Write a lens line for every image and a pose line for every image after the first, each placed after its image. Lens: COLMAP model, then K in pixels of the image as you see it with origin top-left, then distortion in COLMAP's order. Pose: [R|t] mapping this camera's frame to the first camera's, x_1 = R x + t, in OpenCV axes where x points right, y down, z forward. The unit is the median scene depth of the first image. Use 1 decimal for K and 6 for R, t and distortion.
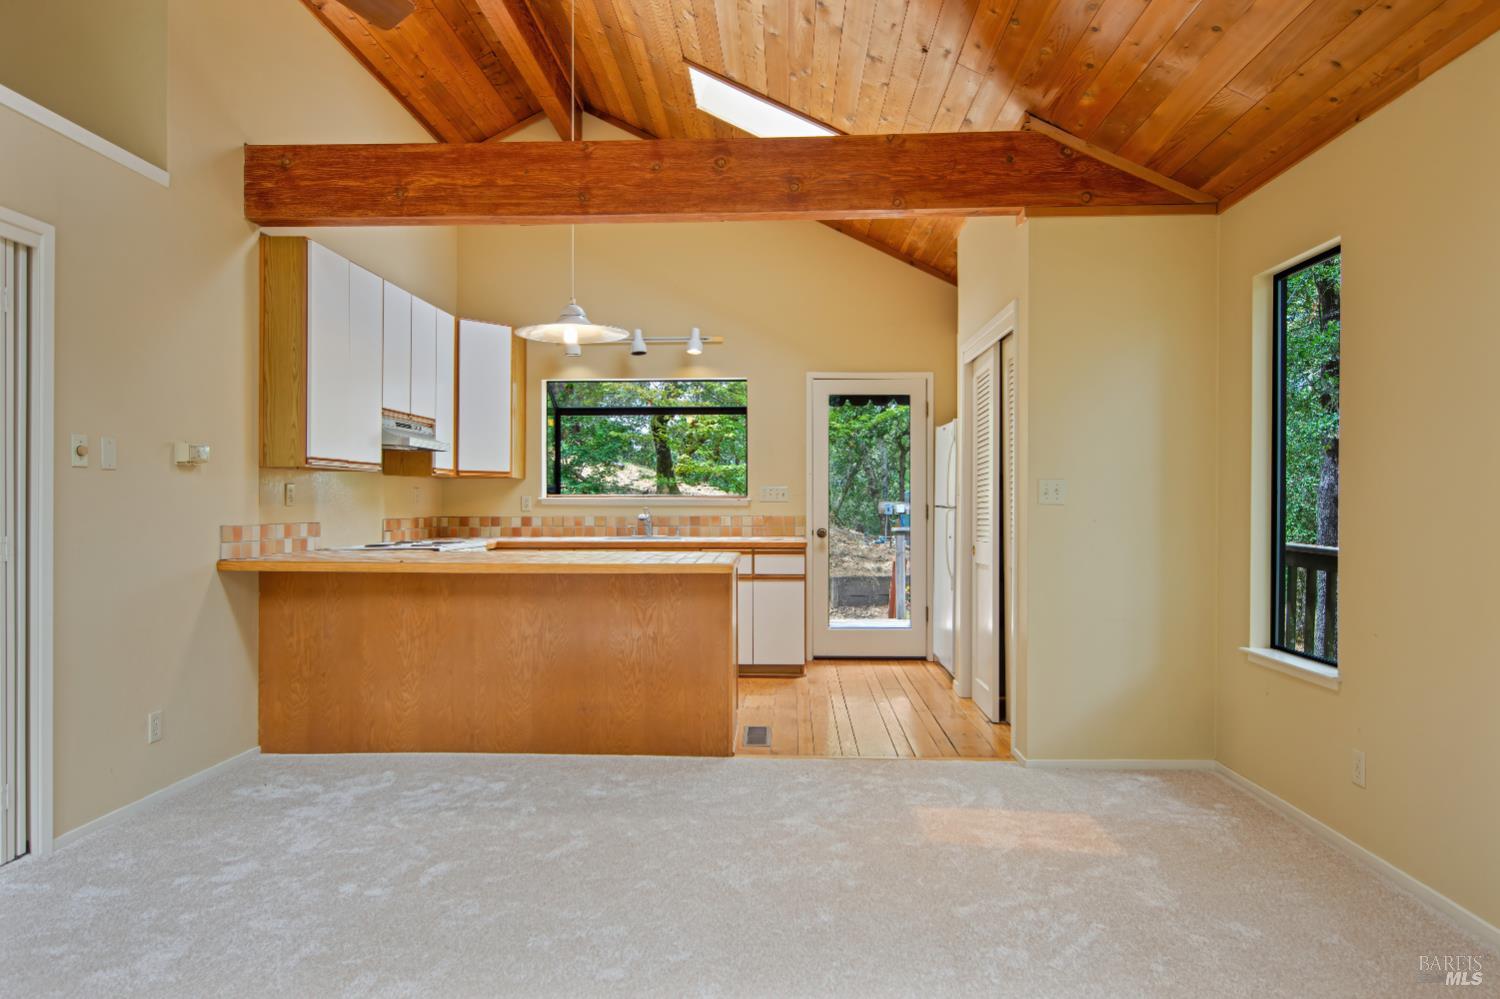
lens RADIAL K [[922.2, 0, 749.2], [0, 922.2, 499.1], [0, 0, 1]] dist [0.000294, -0.003853]
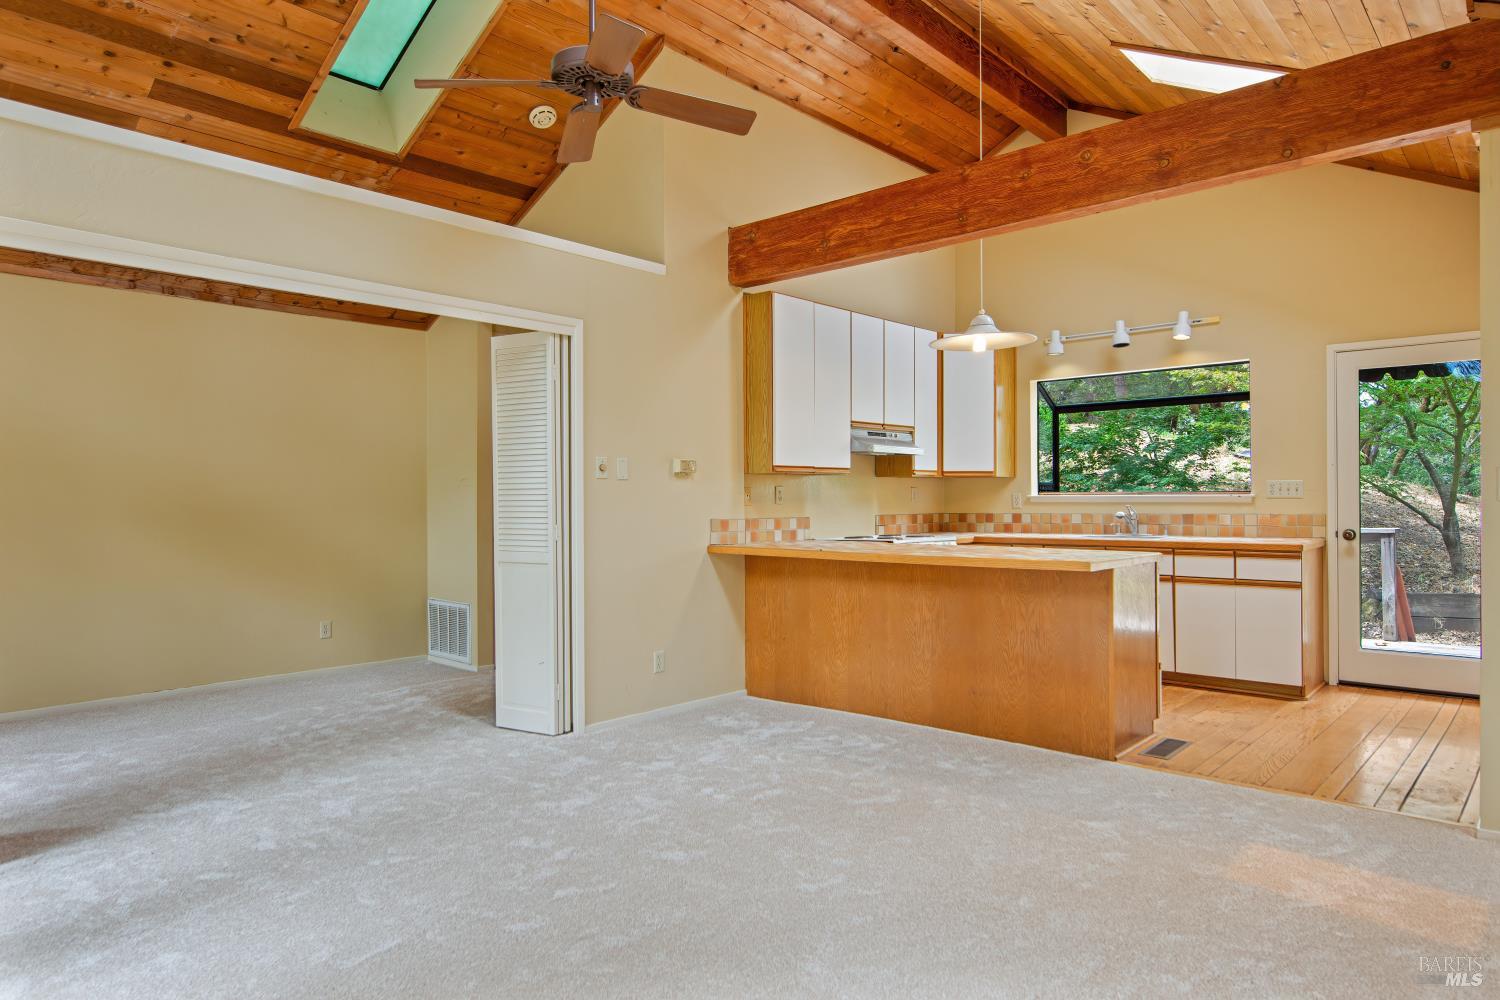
lens RADIAL K [[922.2, 0, 744.1], [0, 922.2, 500.2], [0, 0, 1]] dist [0.000294, -0.003853]
pose [[0.768177, -0.004426, -0.640223, 0.302689], [0.007623, 0.999968, 0.002234, -0.001171], [0.640193, -0.006597, 0.768186, 0.005060]]
